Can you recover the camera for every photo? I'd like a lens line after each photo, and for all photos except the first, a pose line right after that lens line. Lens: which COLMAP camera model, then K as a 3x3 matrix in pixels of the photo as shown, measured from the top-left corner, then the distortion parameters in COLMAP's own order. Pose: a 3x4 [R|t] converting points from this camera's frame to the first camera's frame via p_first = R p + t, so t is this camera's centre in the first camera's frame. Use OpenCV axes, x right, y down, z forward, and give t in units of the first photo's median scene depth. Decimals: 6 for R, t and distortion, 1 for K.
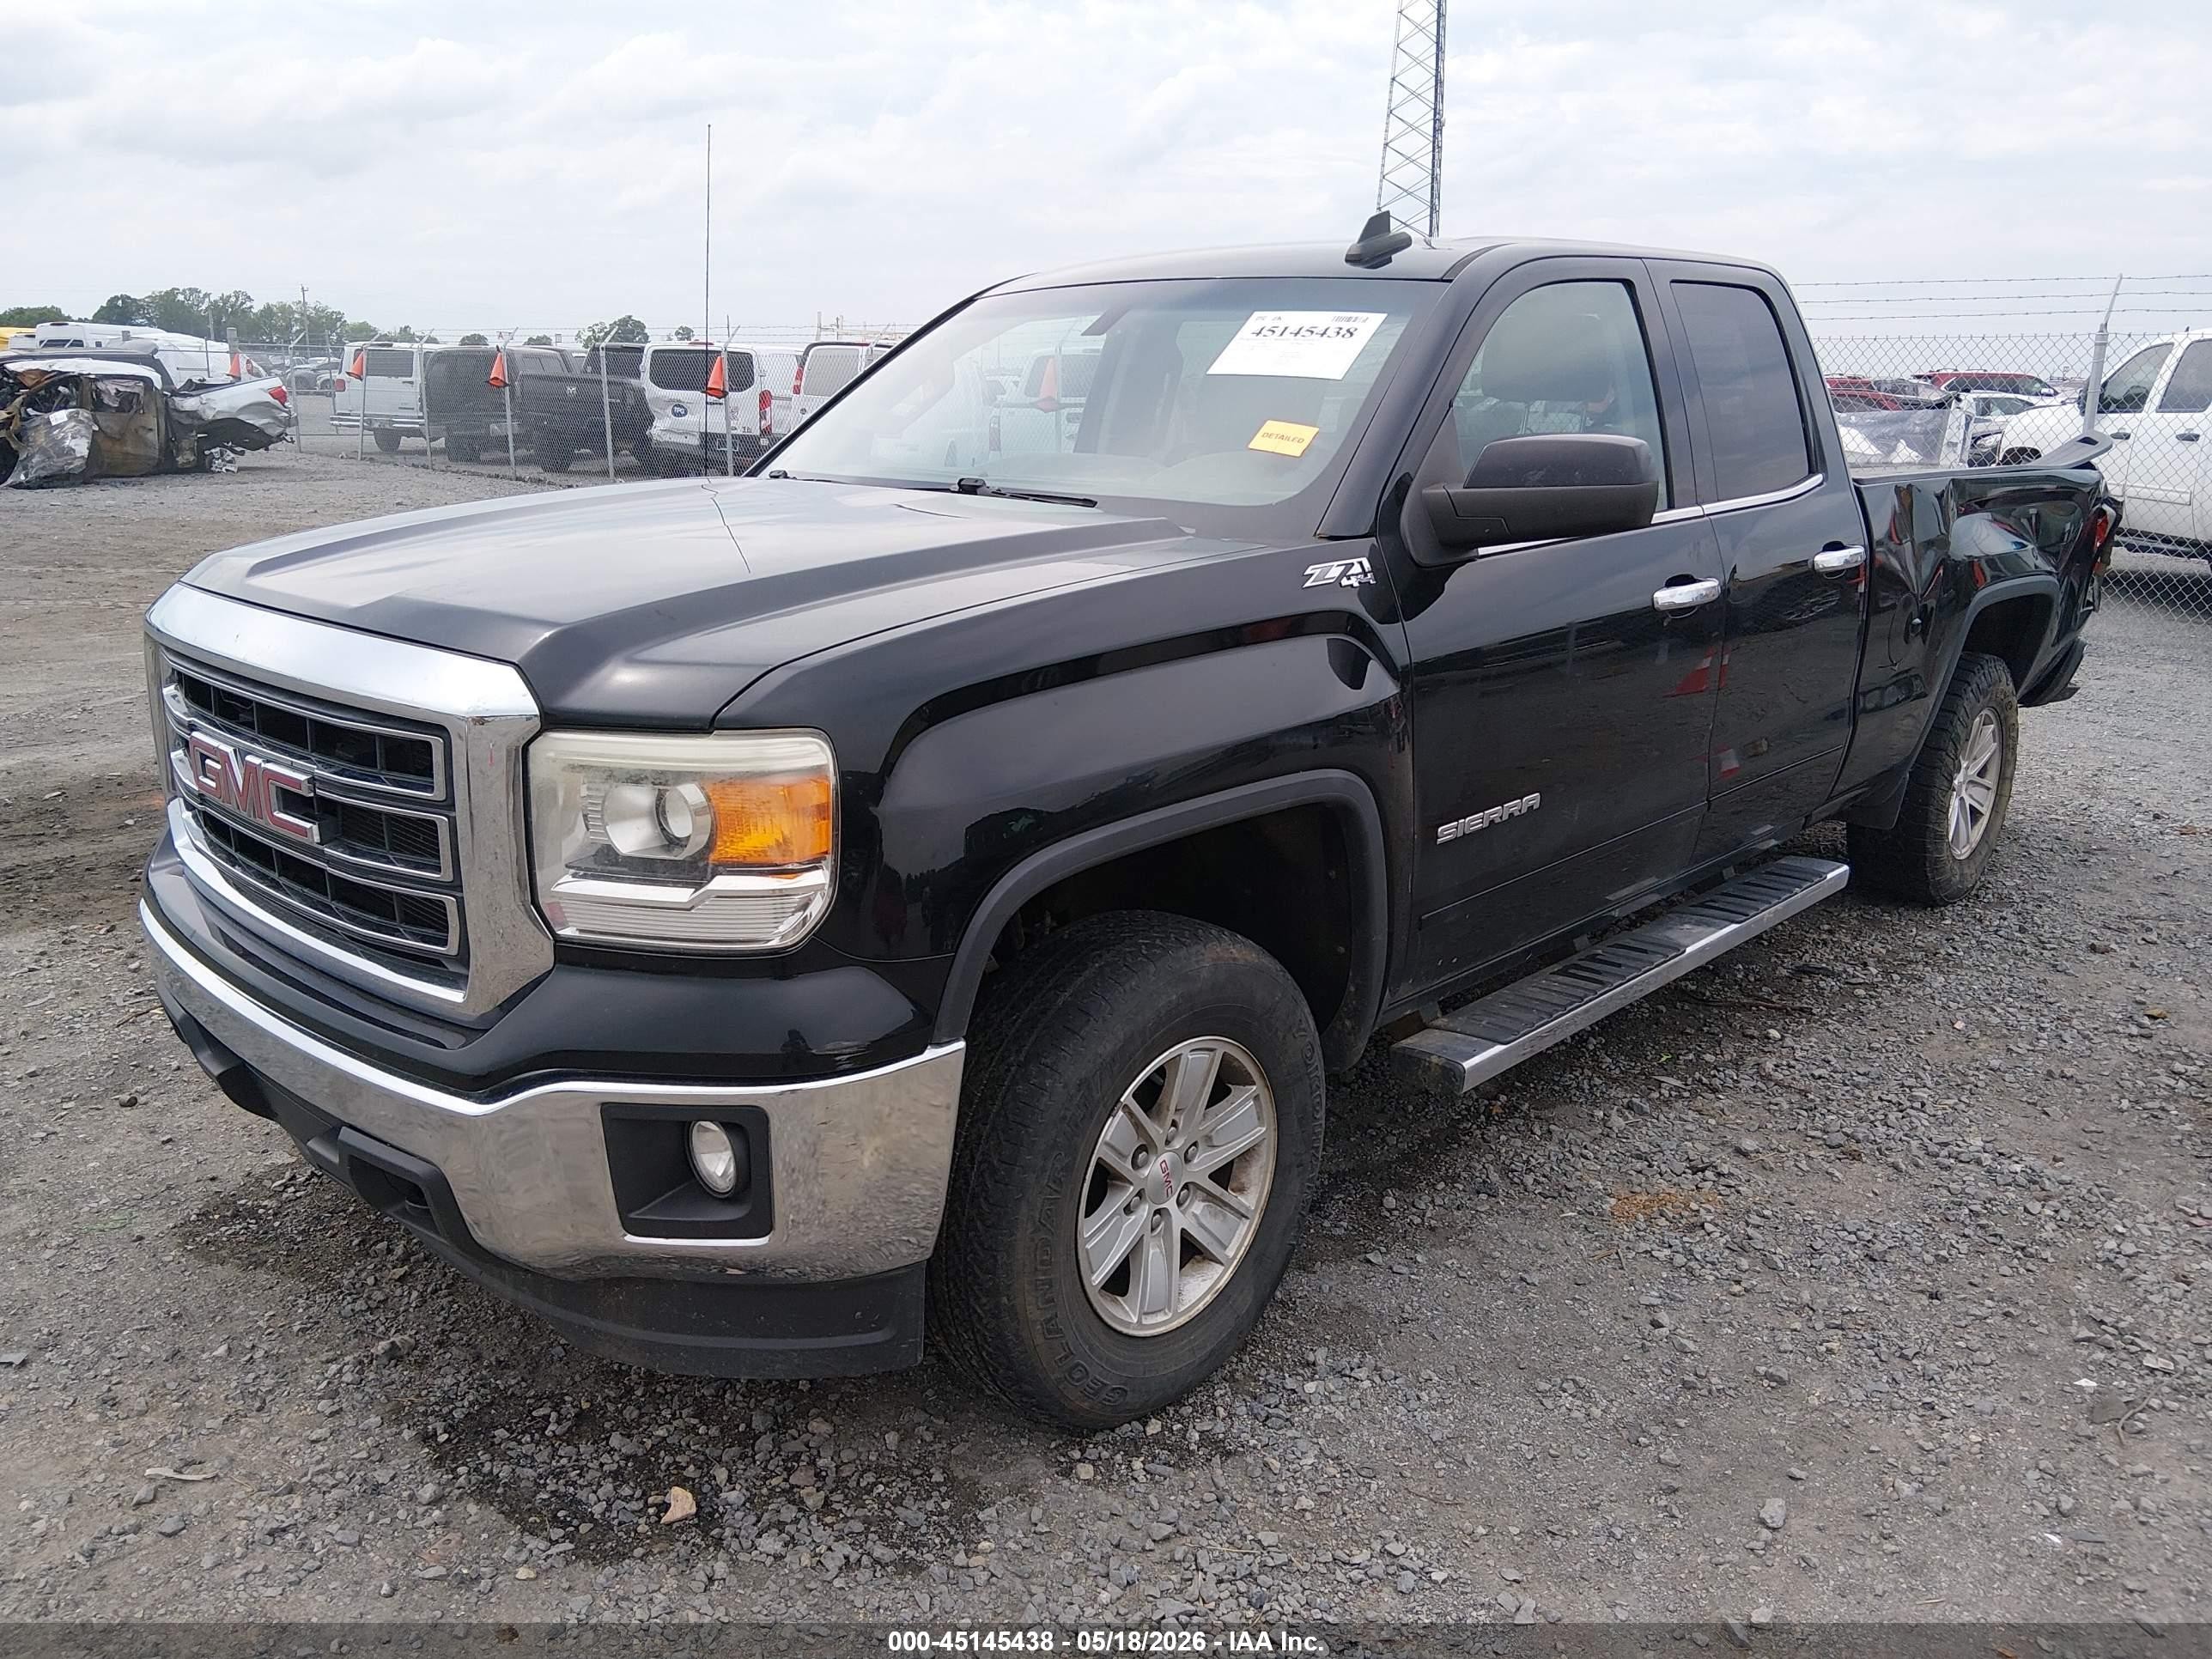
lens RADIAL K [[1665.0, 0, 1103.4], [0, 1665.0, 835.0], [0, 0, 1]] dist [0.098948, -0.170886]
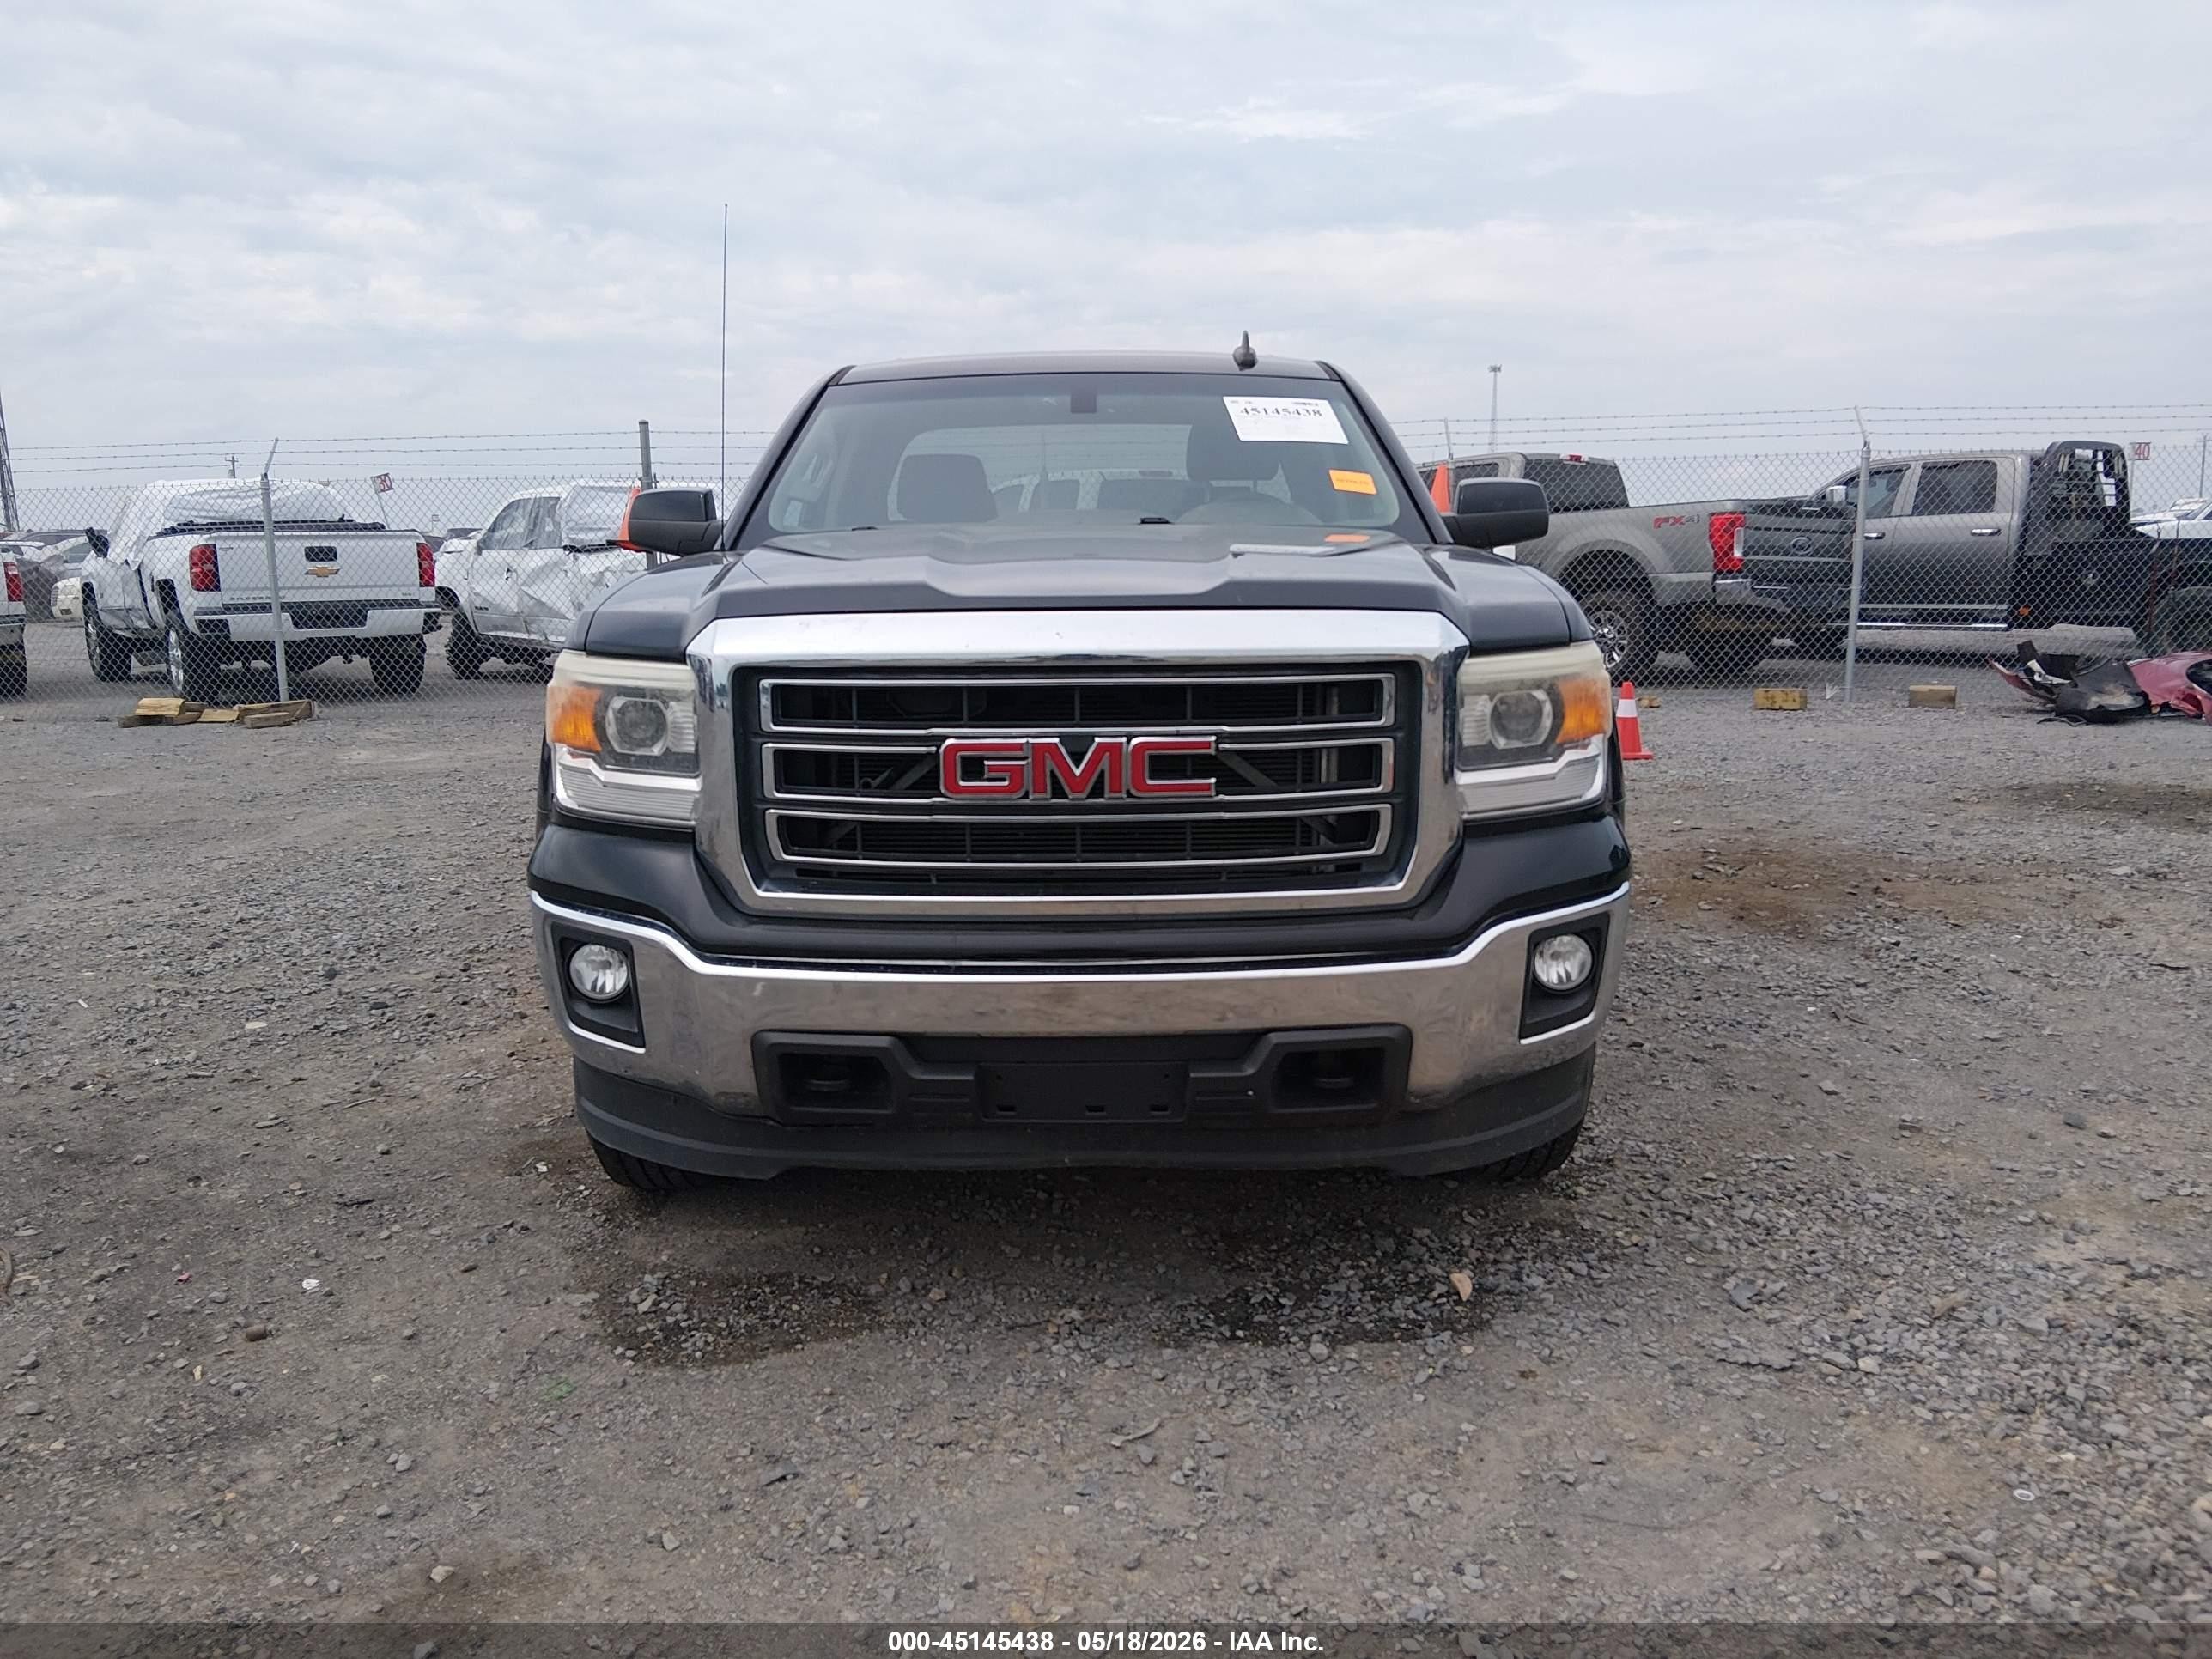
lens RADIAL K [[1658.4, 0, 1103.7], [0, 1658.4, 839.3], [0, 0, 1]] dist [0.113441, -0.187483]
pose [[0.685338, -0.137706, 0.715086, -1.328002], [0.203324, 0.979091, -0.006319, 0.024196], [-0.699265, 0.149724, 0.699007, 0.273218]]
